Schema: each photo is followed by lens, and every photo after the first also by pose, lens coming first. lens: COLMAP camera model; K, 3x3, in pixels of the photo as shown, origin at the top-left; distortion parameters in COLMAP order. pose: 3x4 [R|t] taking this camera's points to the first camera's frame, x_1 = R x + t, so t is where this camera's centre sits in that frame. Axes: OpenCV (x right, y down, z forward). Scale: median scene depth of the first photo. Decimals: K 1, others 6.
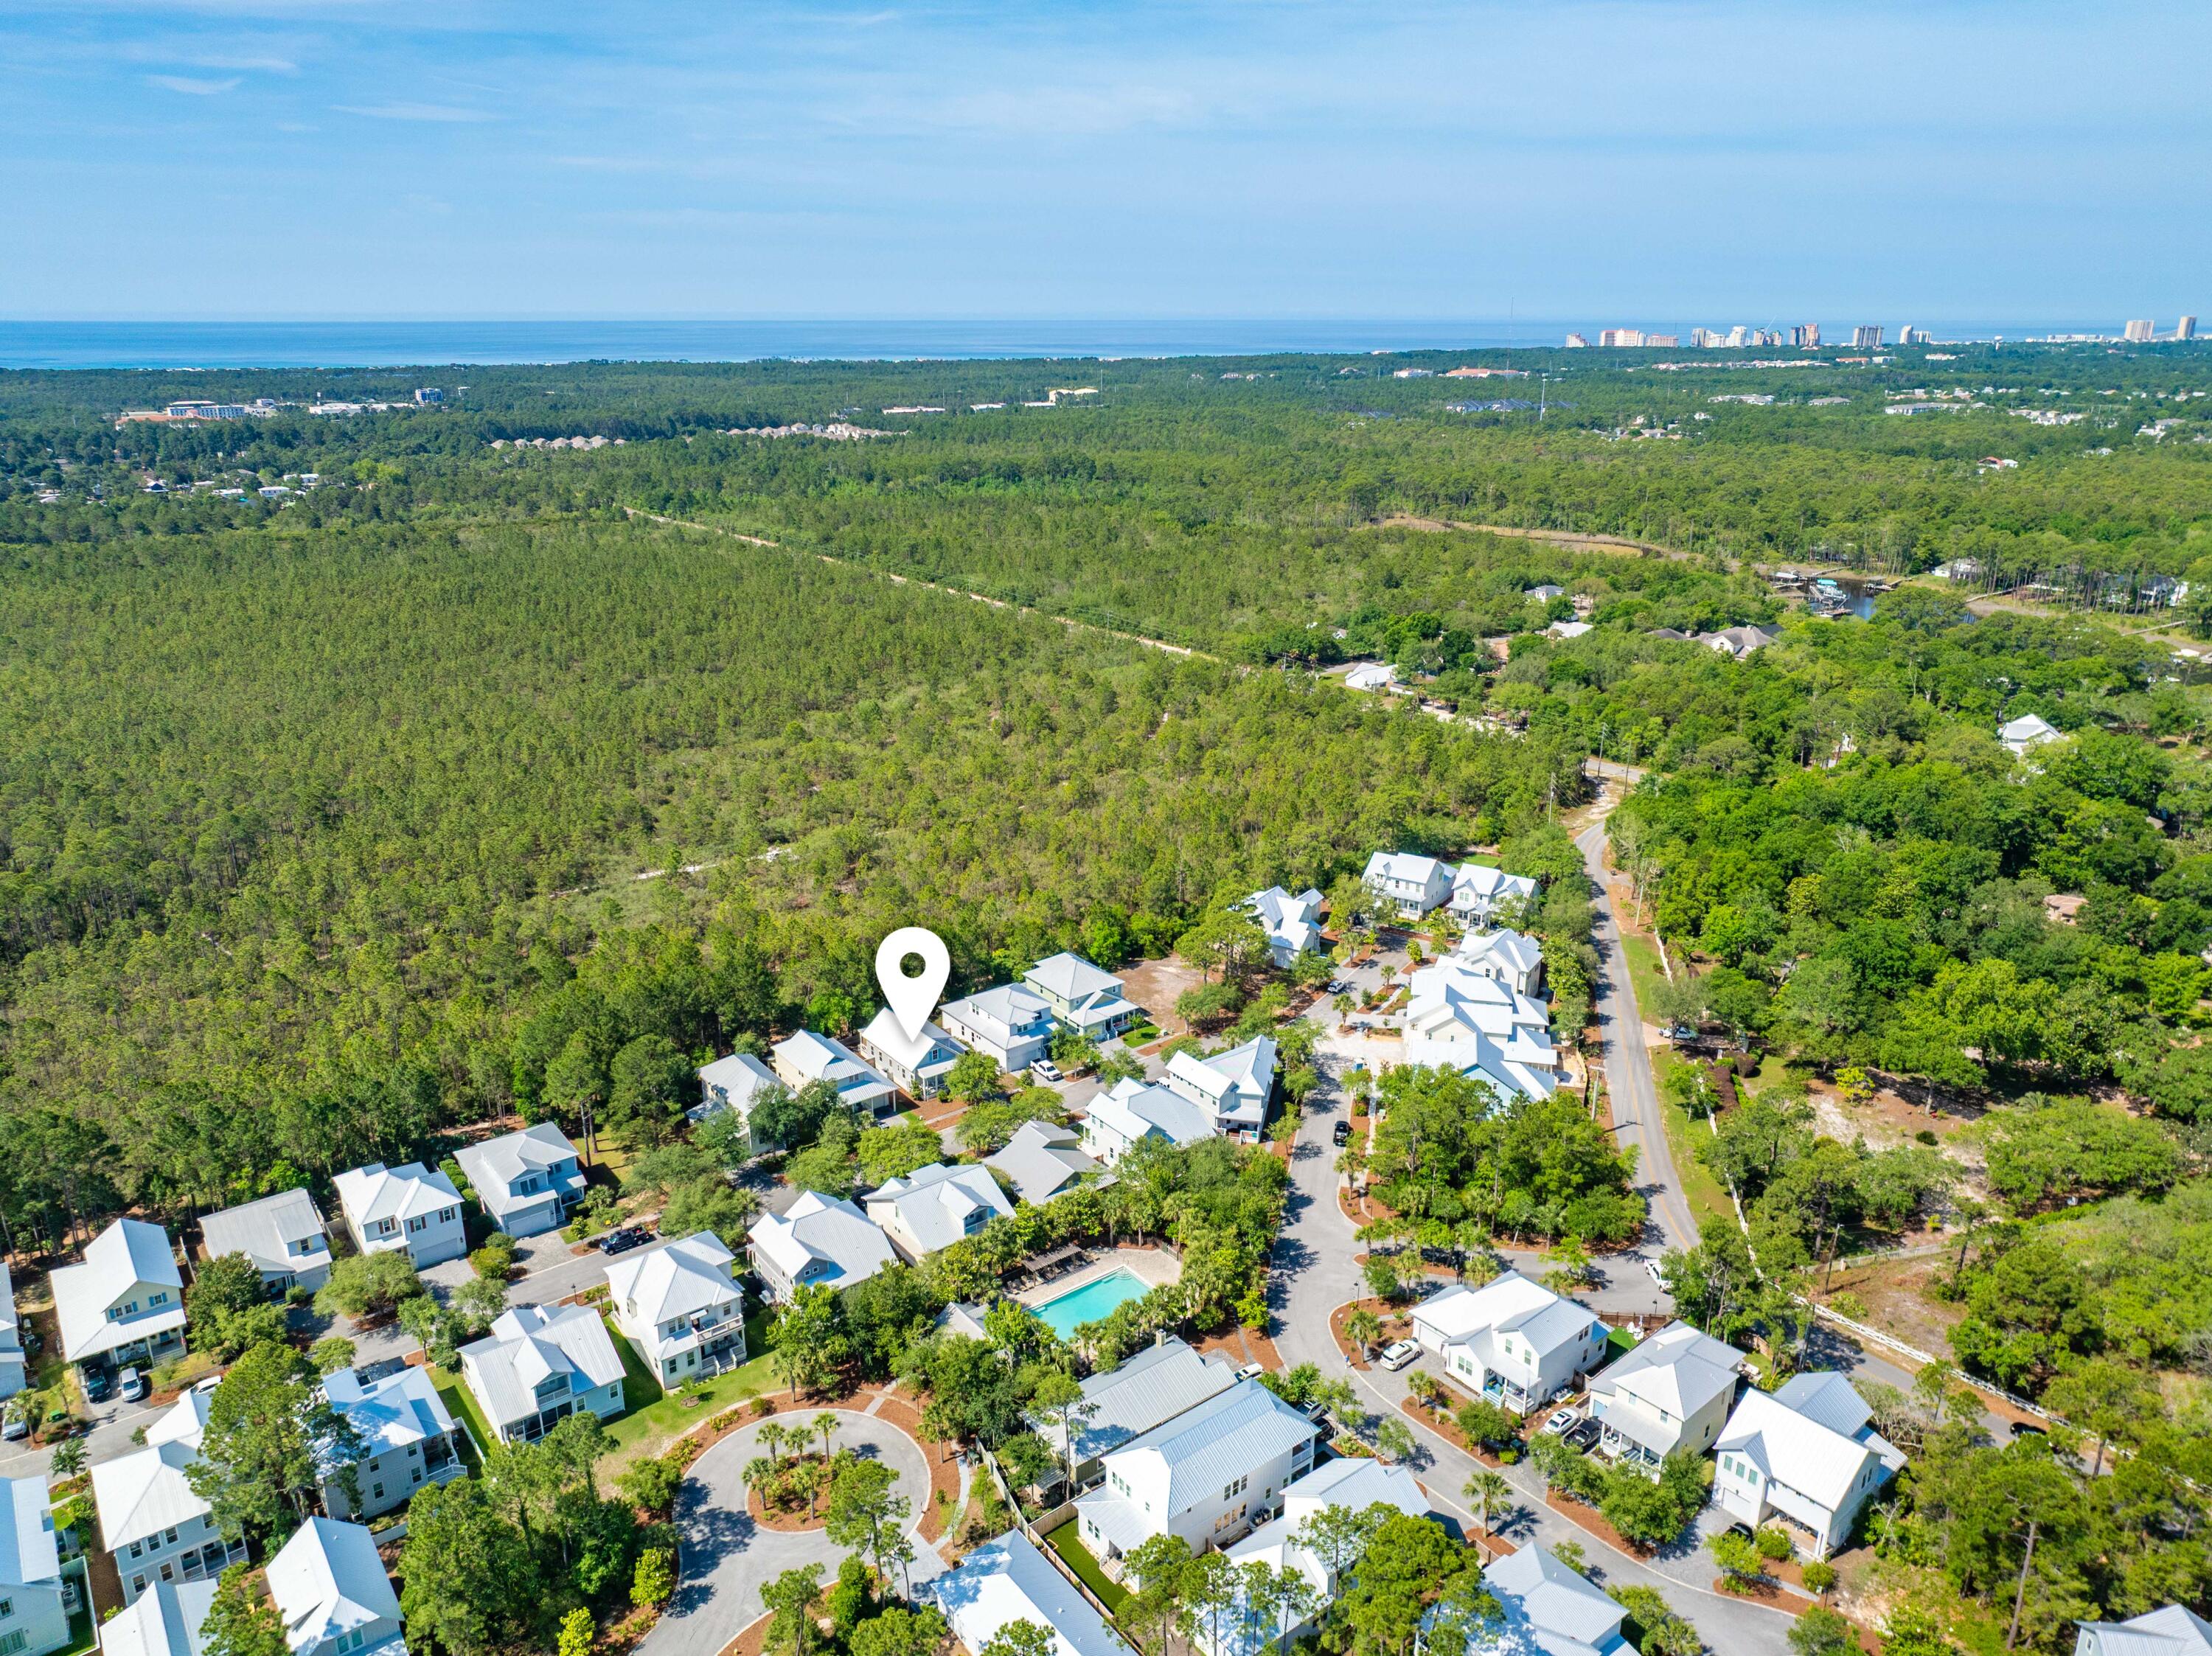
lens RADIAL K [[1531.5, 0, 1107.6], [0, 1531.5, 838.4], [0, 0, 1]] dist [-0.002179, 0.005617]
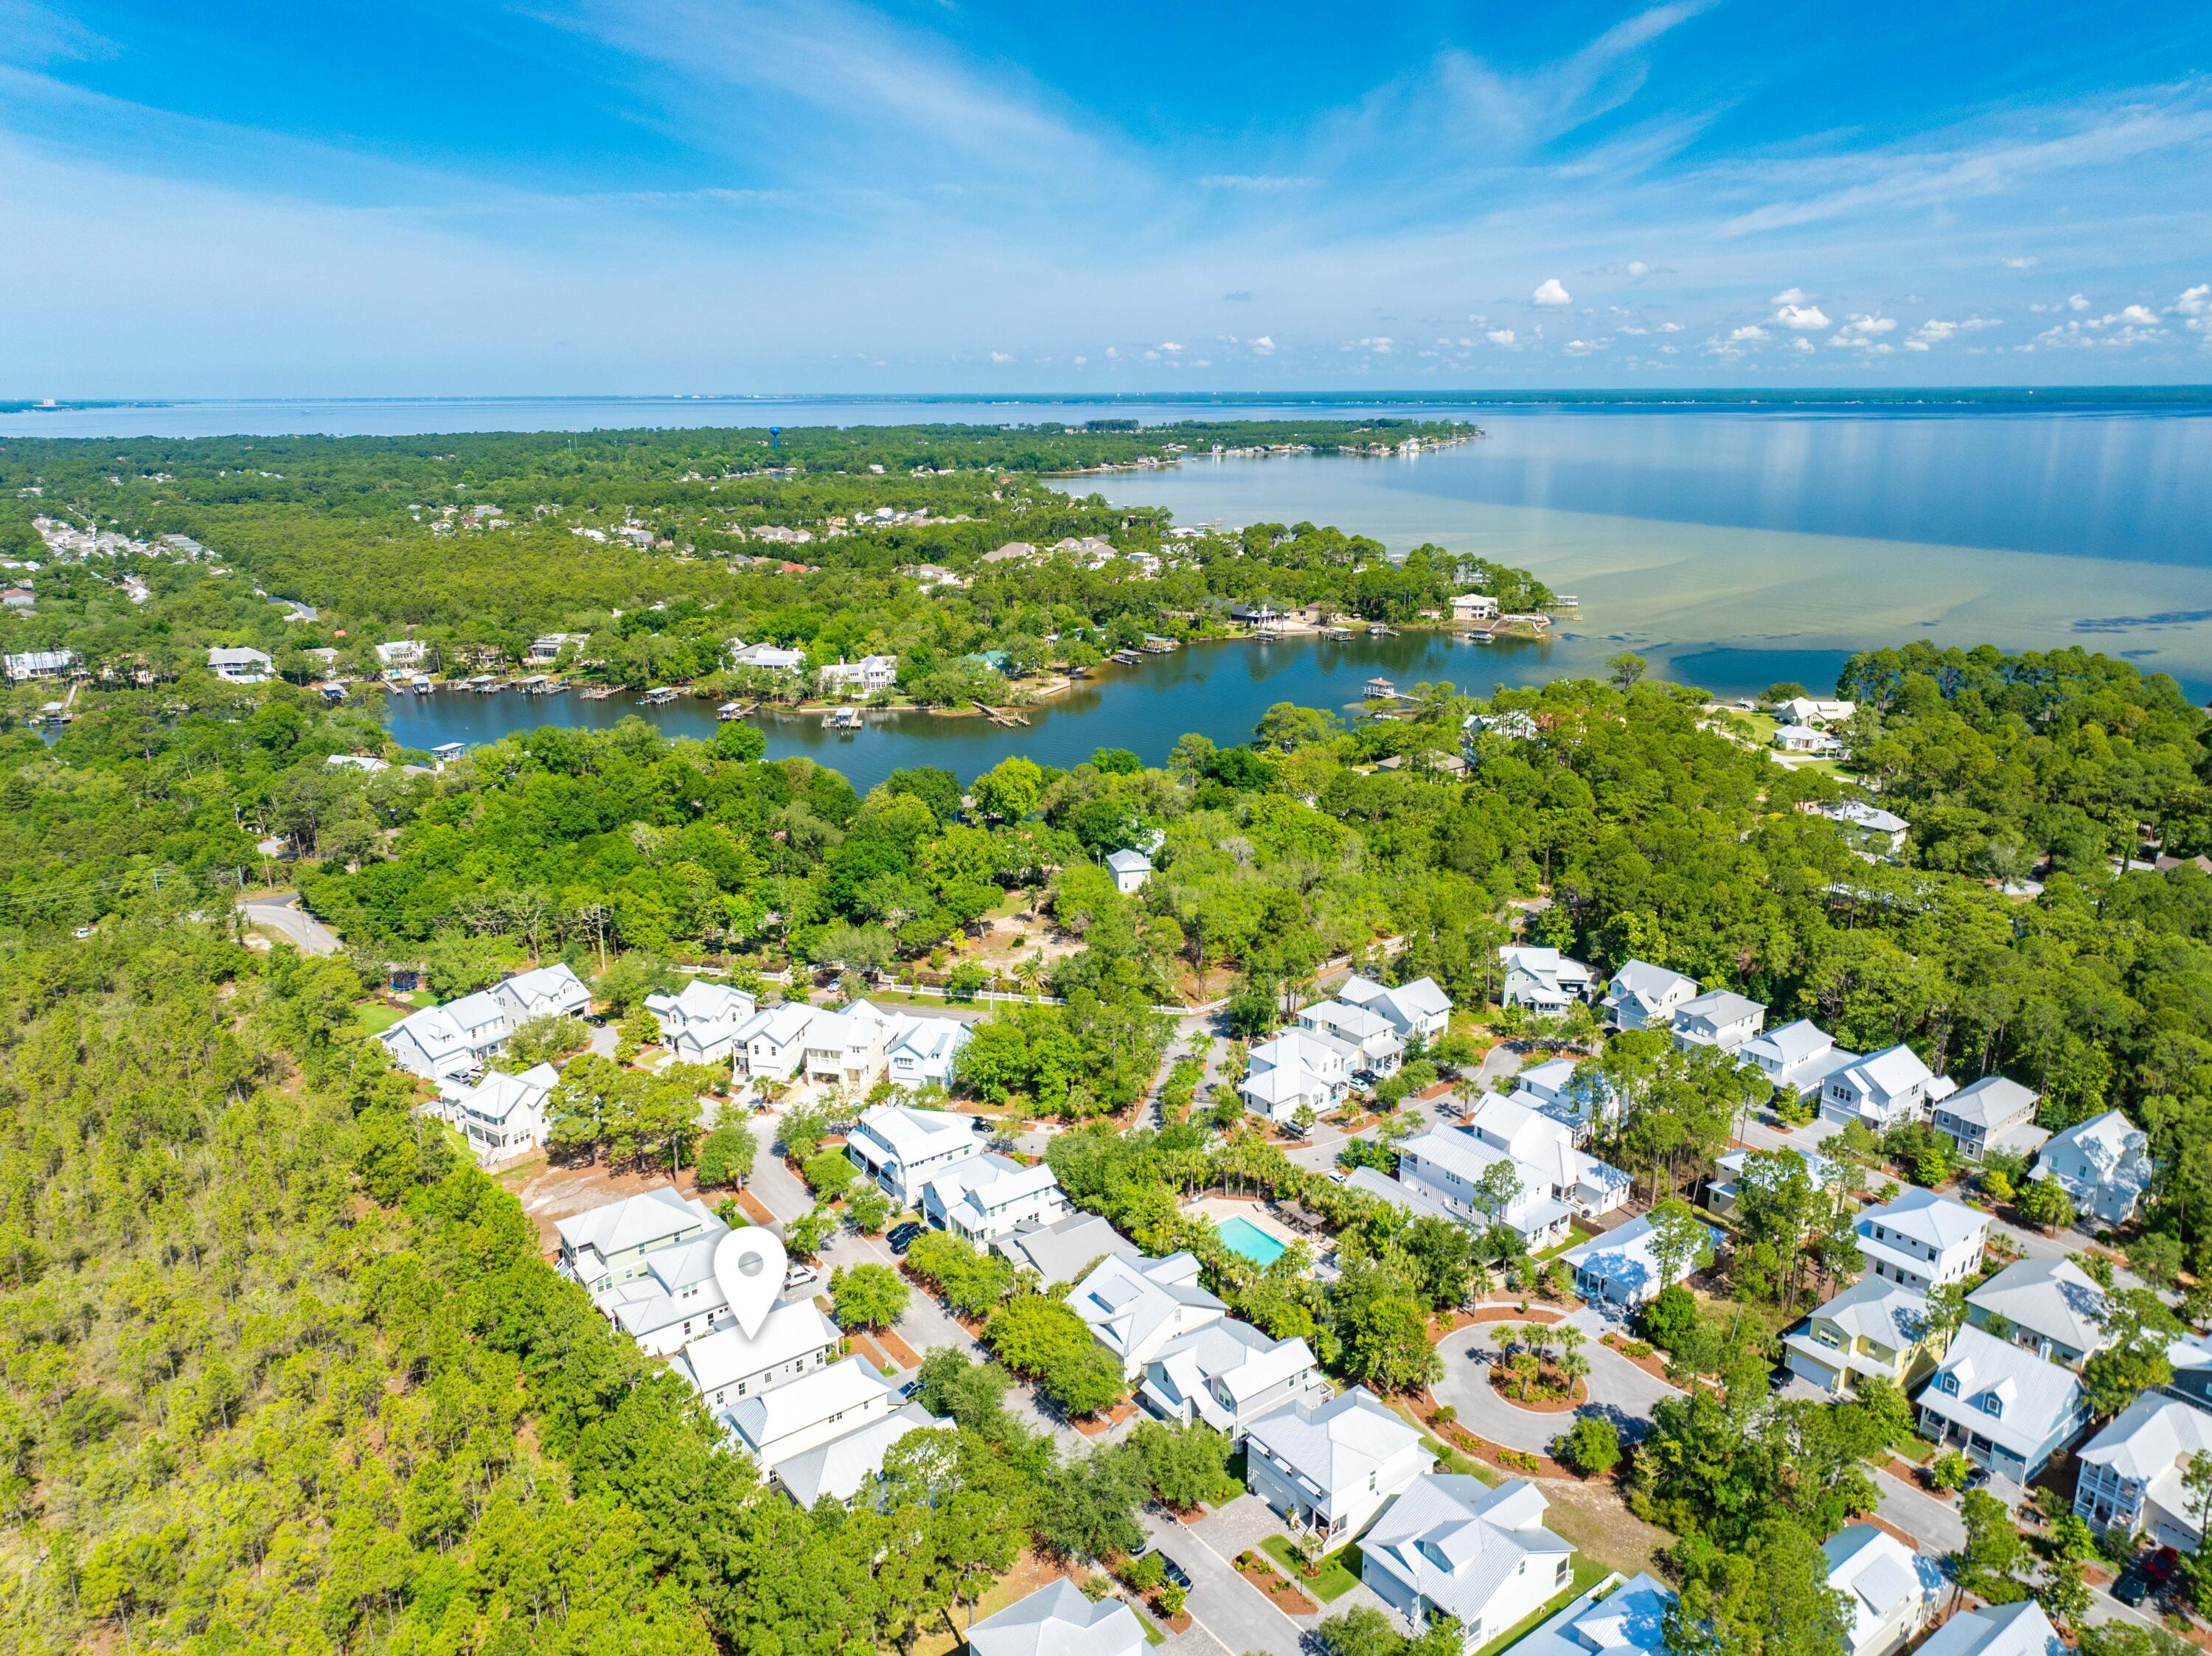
lens RADIAL K [[1531.5, 0, 1107.6], [0, 1531.5, 838.4], [0, 0, 1]] dist [-0.002179, 0.005617]
pose [[0.012372, -0.278767, 0.960279, -0.539914], [0.325886, 0.909042, 0.259694, -0.157800], [-0.945328, 0.309728, 0.102093, 0.480542]]
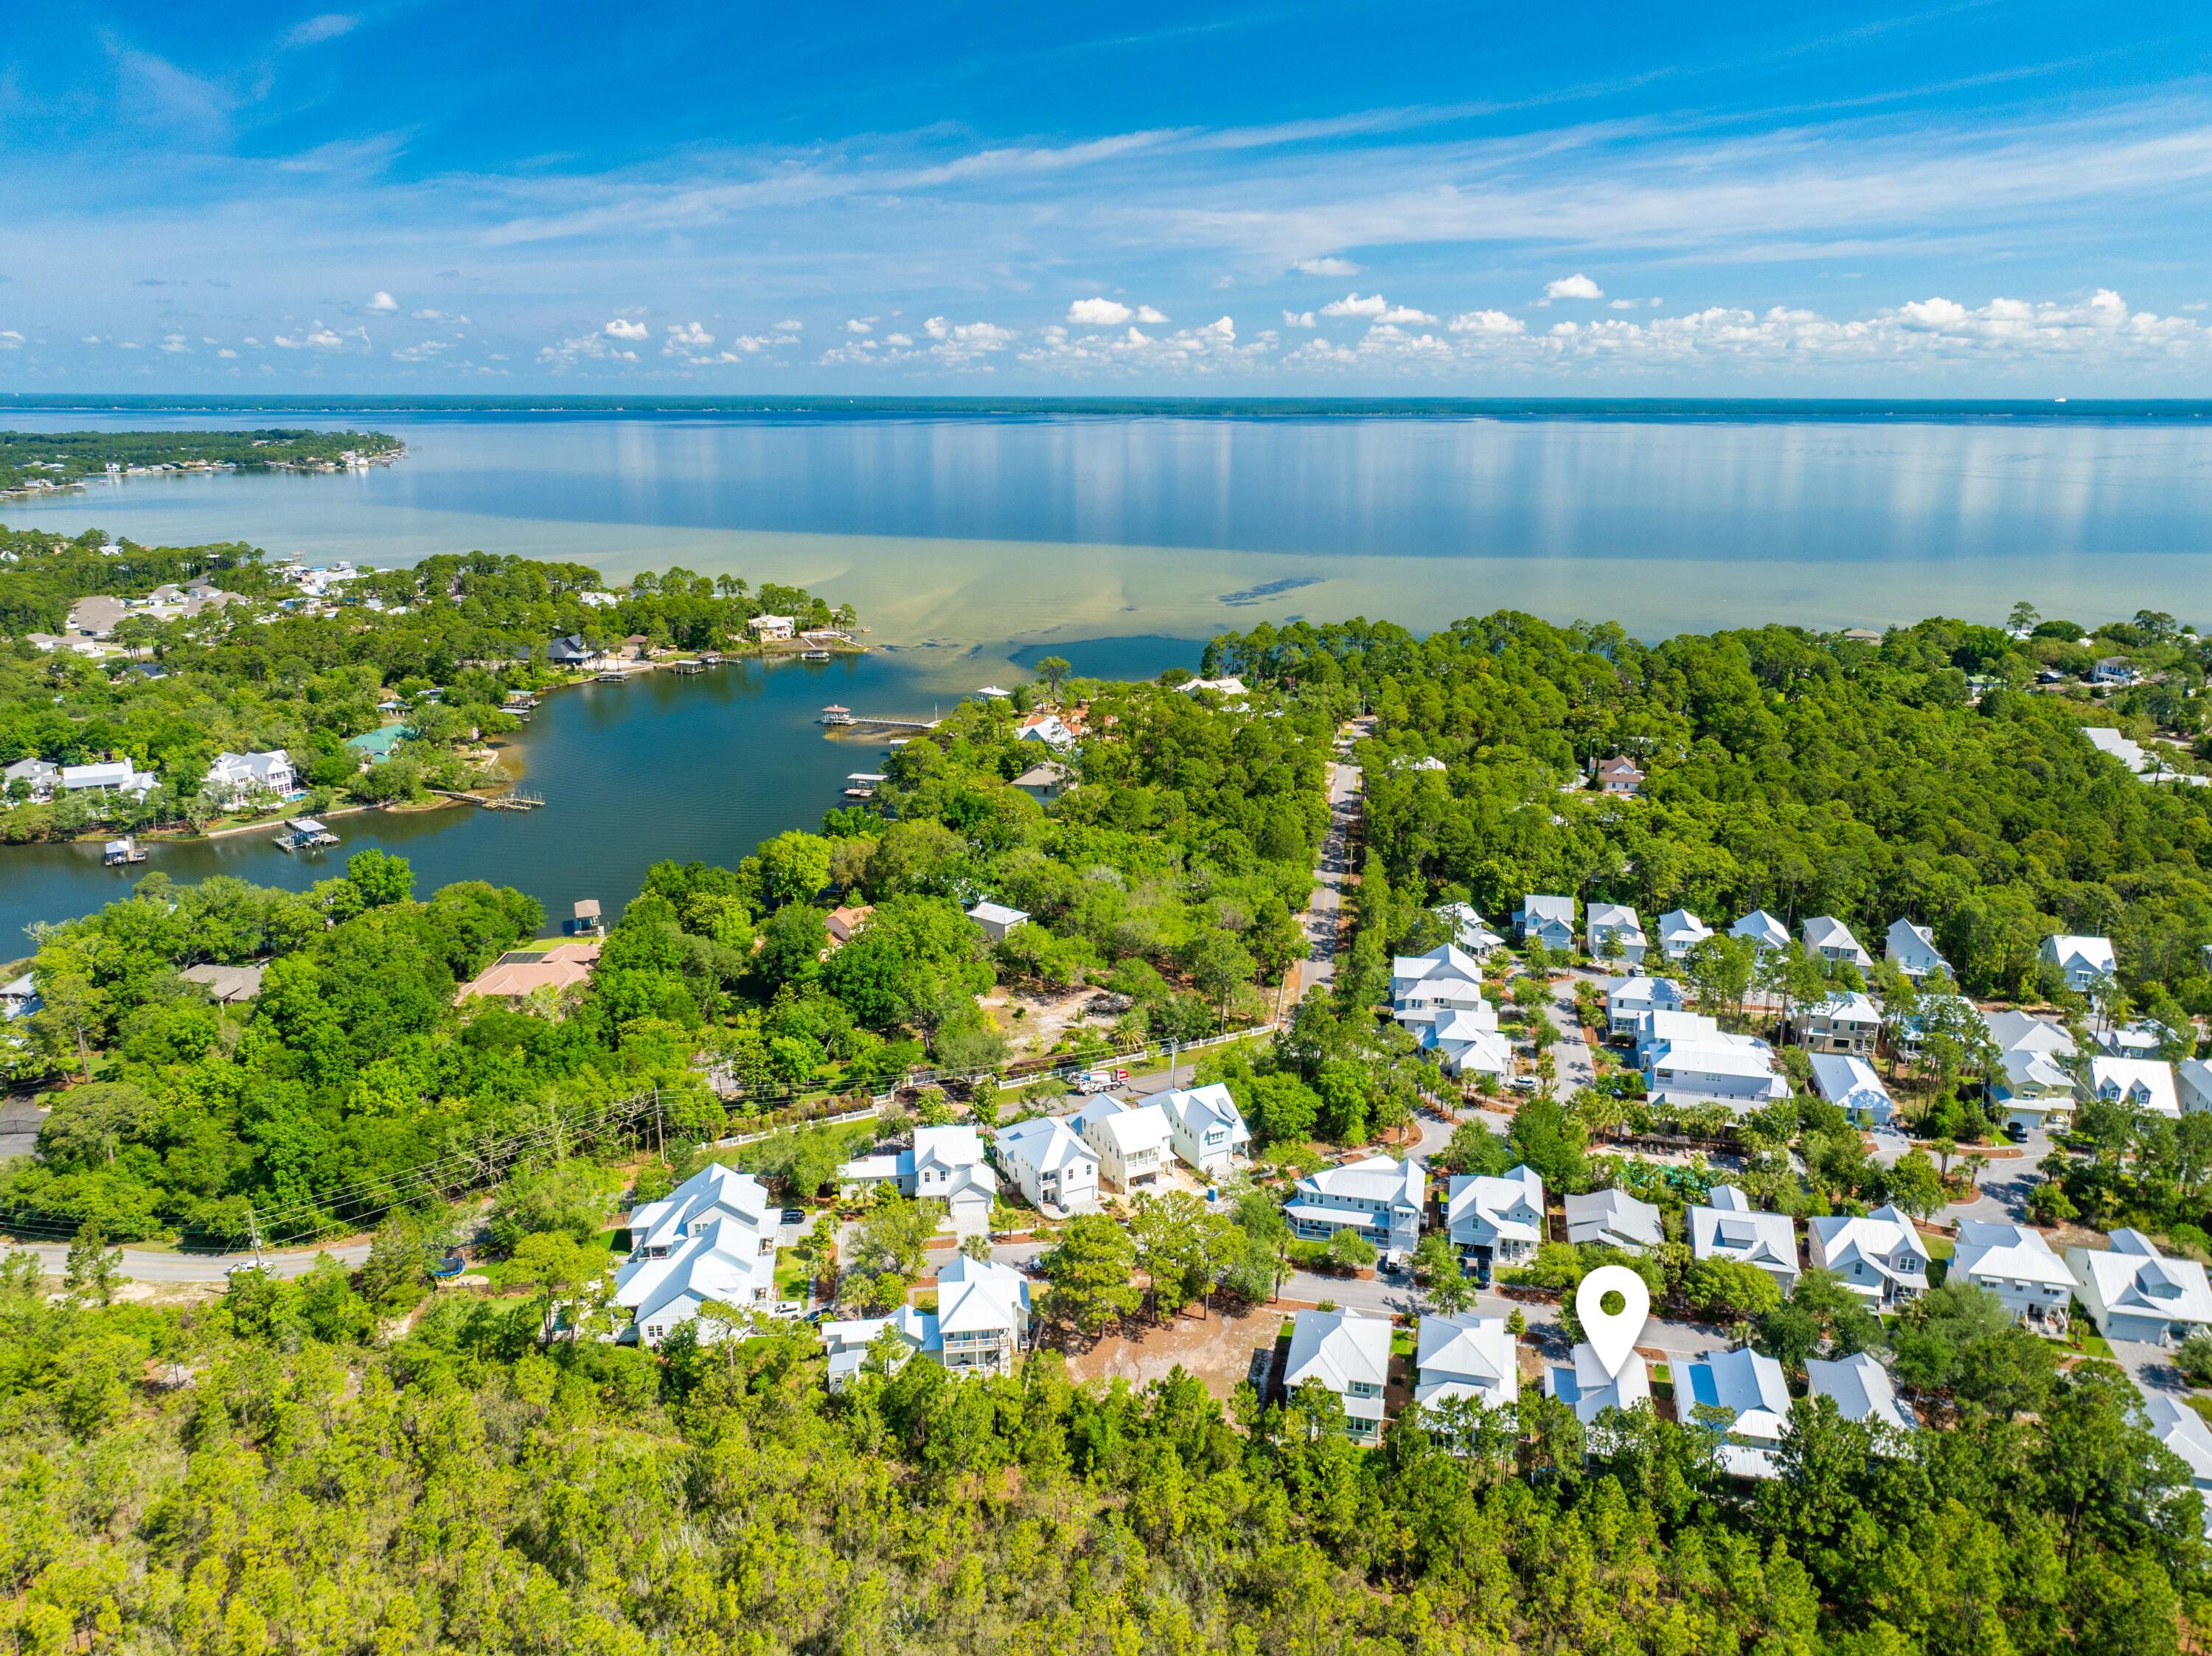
lens RADIAL K [[1531.5, 0, 1107.6], [0, 1531.5, 838.4], [0, 0, 1]] dist [-0.002179, 0.005617]
pose [[-0.634289, -0.214724, 0.742678, -0.334724], [0.246865, 0.854106, 0.457778, -0.360565], [-0.732622, 0.473705, -0.488742, 1.002712]]
